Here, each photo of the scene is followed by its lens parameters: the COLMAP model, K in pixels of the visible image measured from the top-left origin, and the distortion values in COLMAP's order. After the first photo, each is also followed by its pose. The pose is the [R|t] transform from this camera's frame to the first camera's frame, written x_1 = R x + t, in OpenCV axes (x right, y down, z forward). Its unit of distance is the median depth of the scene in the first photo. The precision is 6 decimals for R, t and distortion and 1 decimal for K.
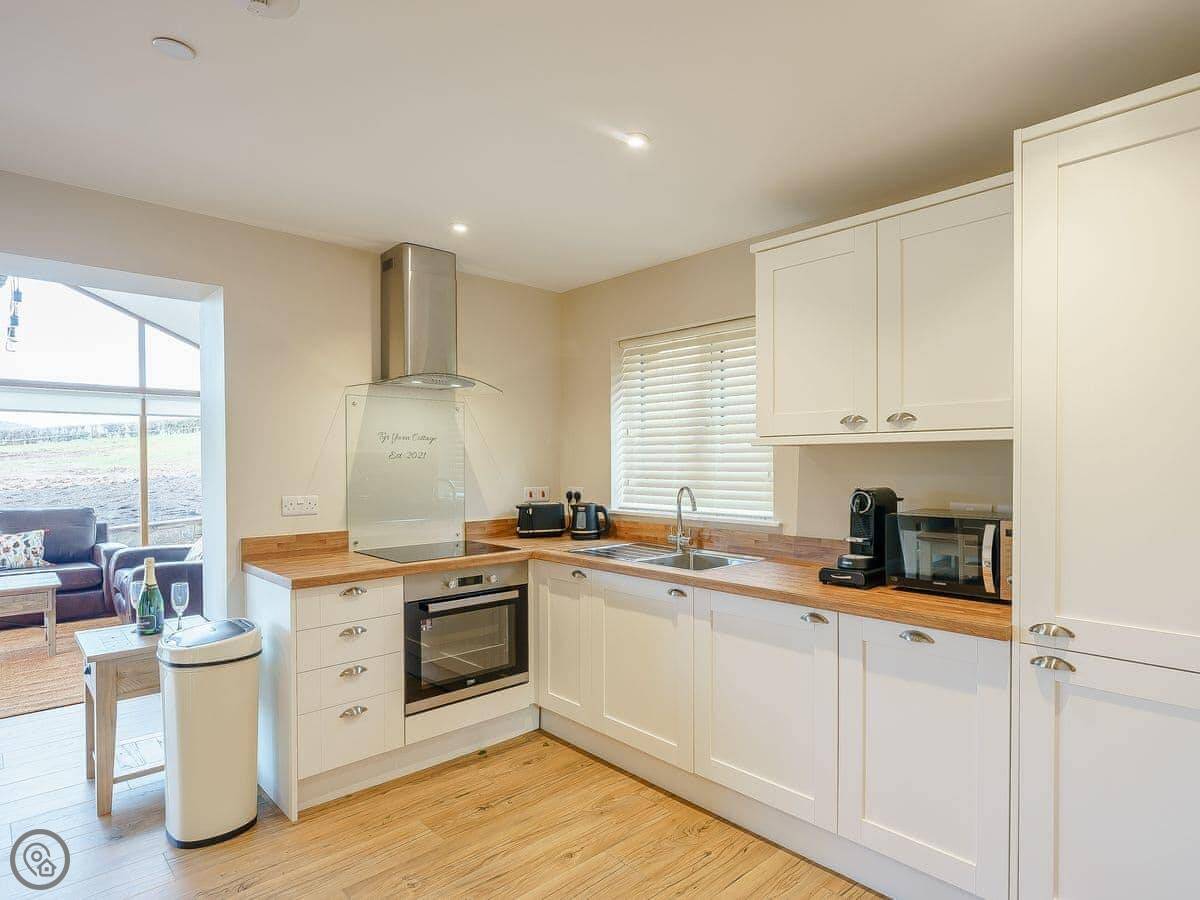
lens RADIAL K [[657.5, 0, 664.4], [0, 657.5, 469.5], [0, 0, 1]] dist [0.006381, -0.000661]
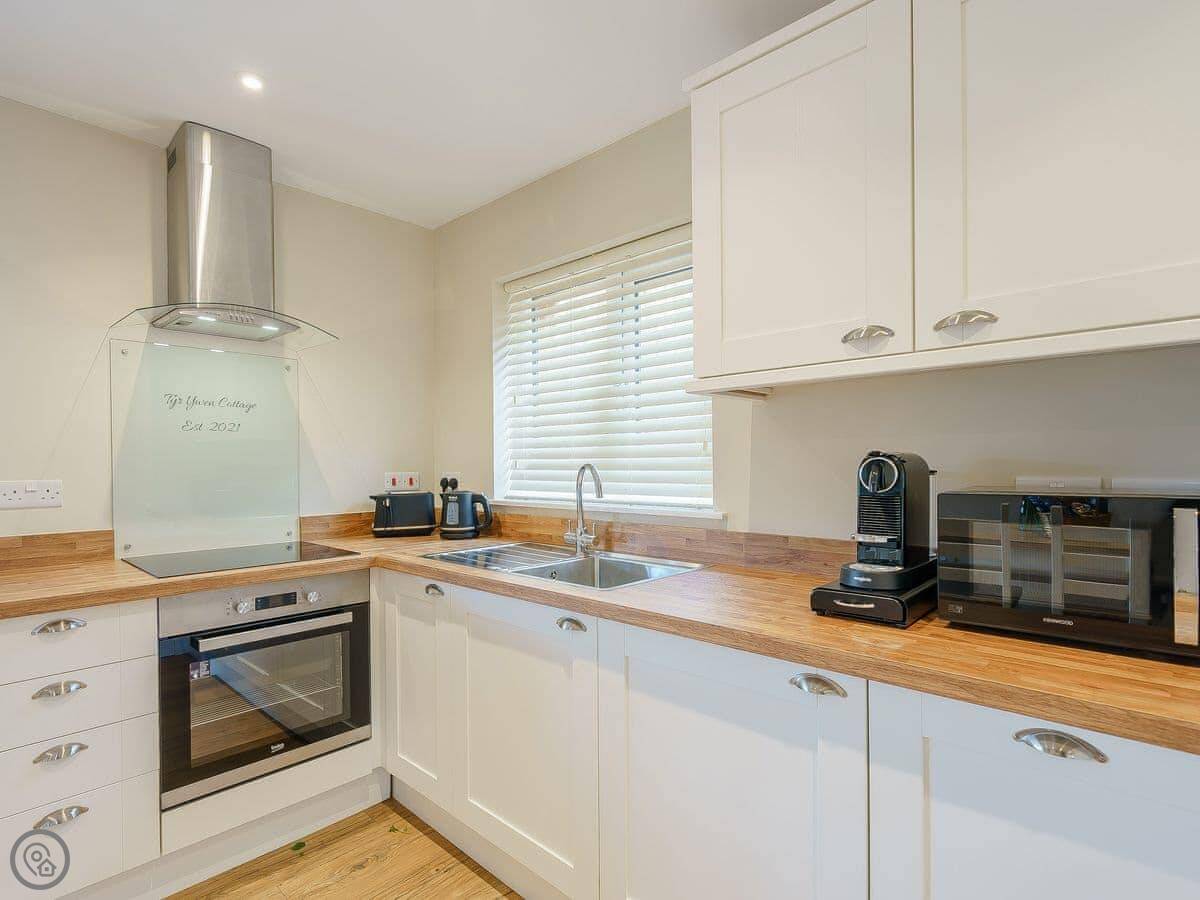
lens RADIAL K [[607.0, 0, 575.3], [0, 607.0, 464.2], [0, 0, 1]] dist [0.004287, 0.001929]
pose [[0.999966, -0.007176, -0.004006, 0.021935], [0.007133, 0.999918, -0.010680, 0.033226], [0.004082, 0.010651, 0.999935, 0.345192]]
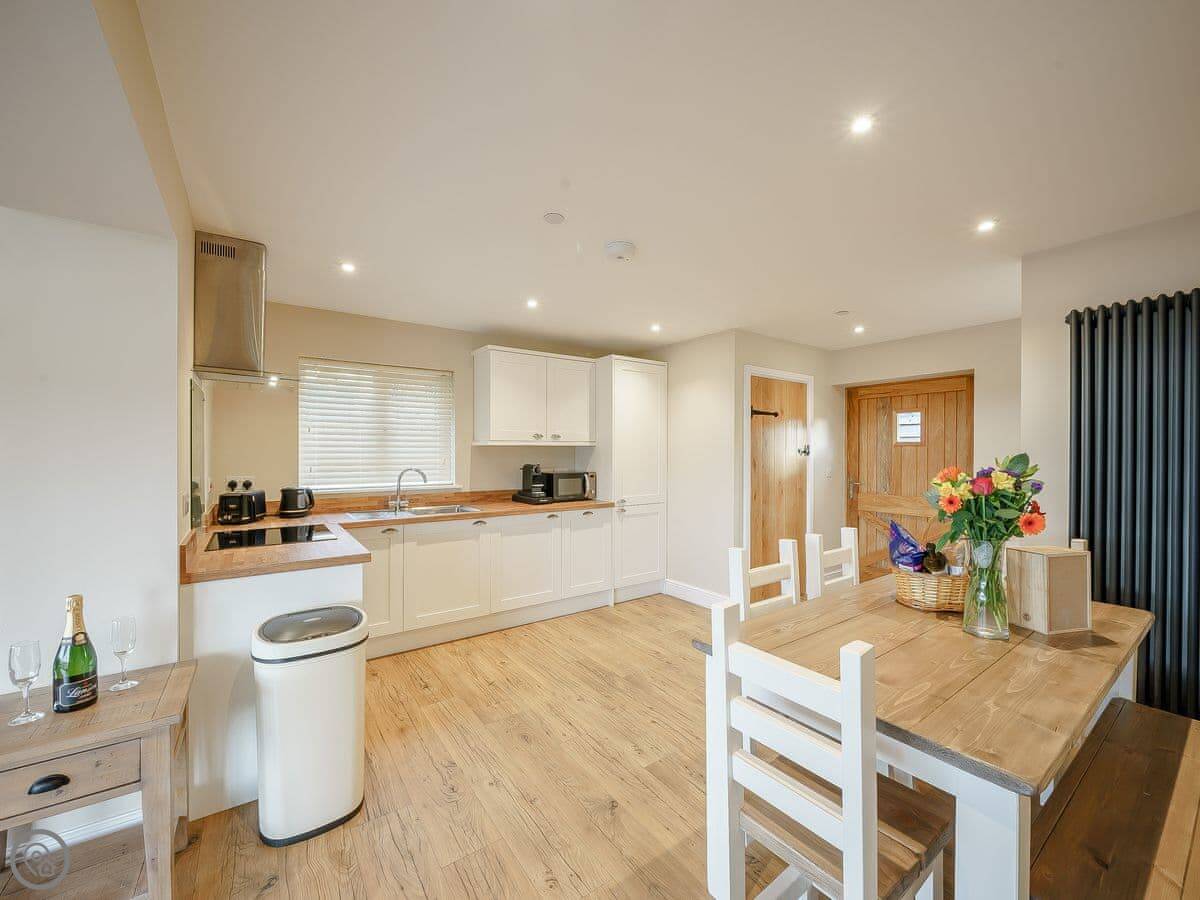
lens RADIAL K [[465.4, 0, 597.3], [0, 465.4, 451.2], [0, 0, 1]] dist [0.020276, -0.001767]
pose [[0.207469, -0.001084, 0.978241, -1.011908], [0.009191, 0.999957, -0.000841, -0.012795], [-0.978198, 0.009165, 0.207470, 0.325909]]
